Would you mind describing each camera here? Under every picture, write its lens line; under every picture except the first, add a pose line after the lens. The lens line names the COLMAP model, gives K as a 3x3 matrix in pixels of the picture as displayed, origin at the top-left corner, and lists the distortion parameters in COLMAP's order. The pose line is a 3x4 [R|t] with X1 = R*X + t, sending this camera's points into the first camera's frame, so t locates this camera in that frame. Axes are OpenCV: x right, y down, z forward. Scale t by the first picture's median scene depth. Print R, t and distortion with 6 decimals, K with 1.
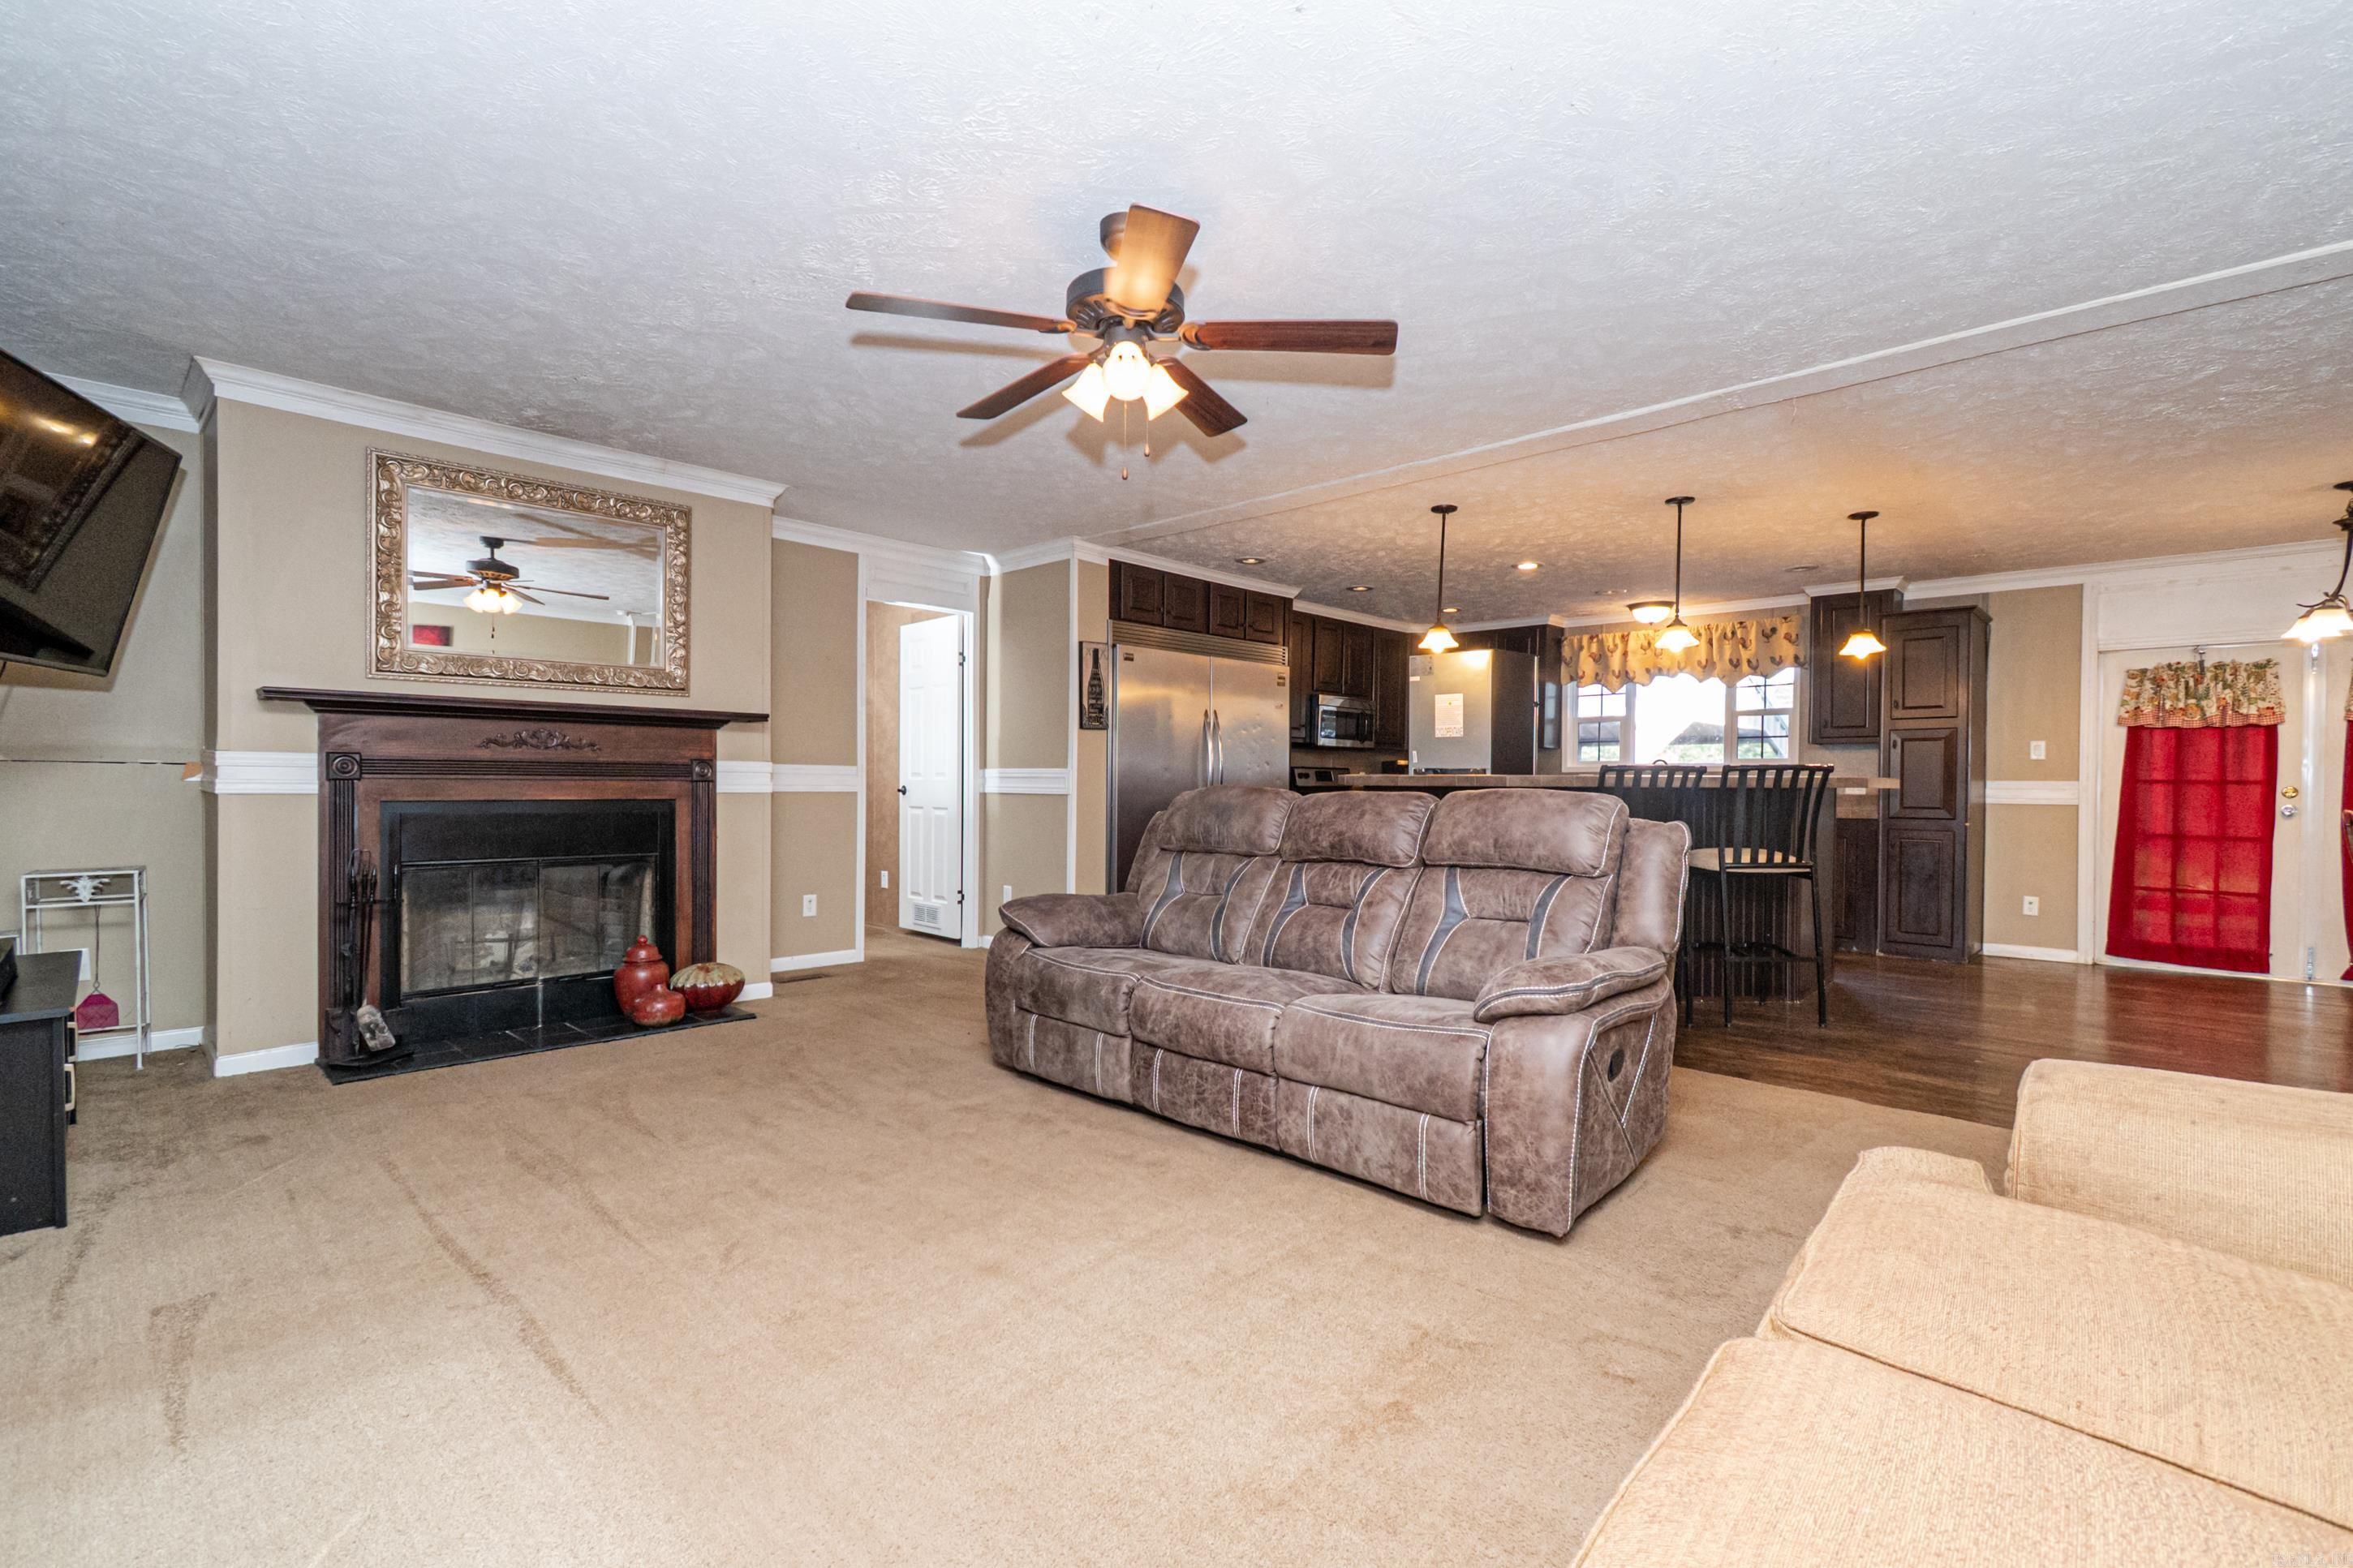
lens RADIAL K [[1032.2, 0, 1169.7], [0, 1032.2, 792.8], [0, 0, 1]] dist [0.010159, -0.003389]
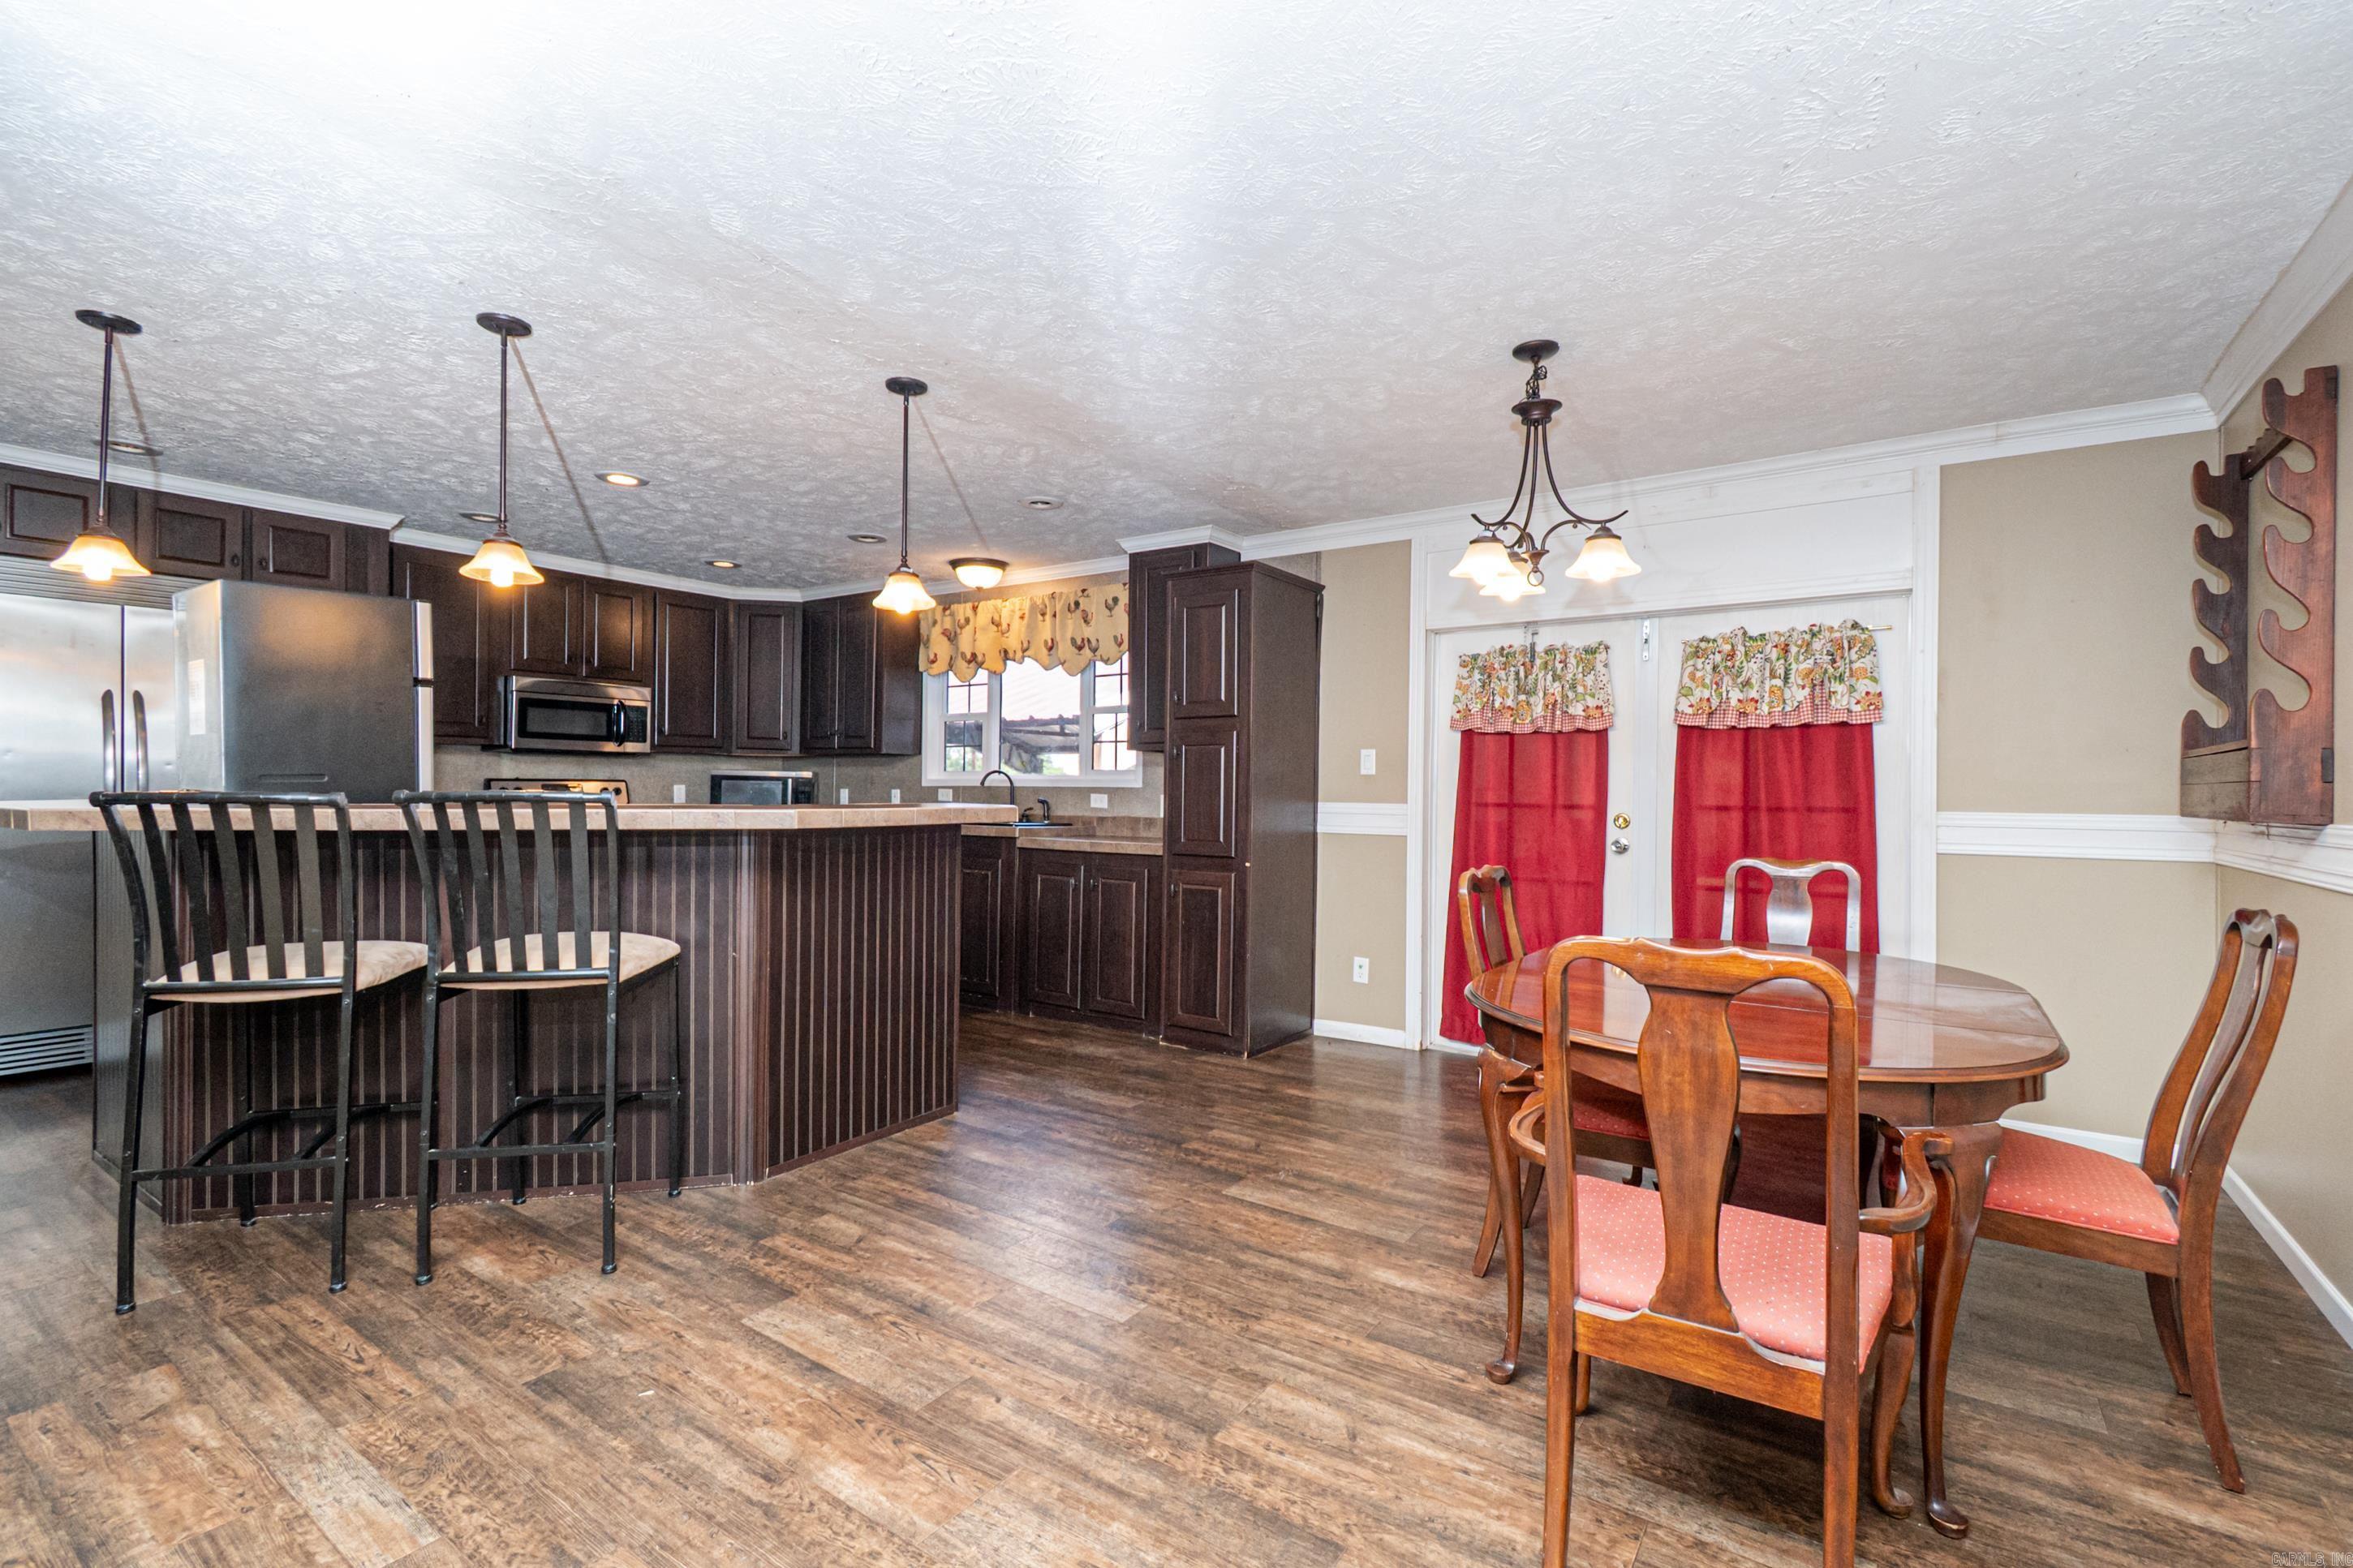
lens RADIAL K [[1032.2, 0, 1179.6], [0, 1032.2, 785.2], [0, 0, 1]] dist [0.010159, -0.003389]
pose [[0.986667, 0.000834, 0.162749, 0.596163], [0.000893, 0.999944, -0.010536, -0.016912], [-0.162749, 0.010541, 0.986611, 0.296395]]
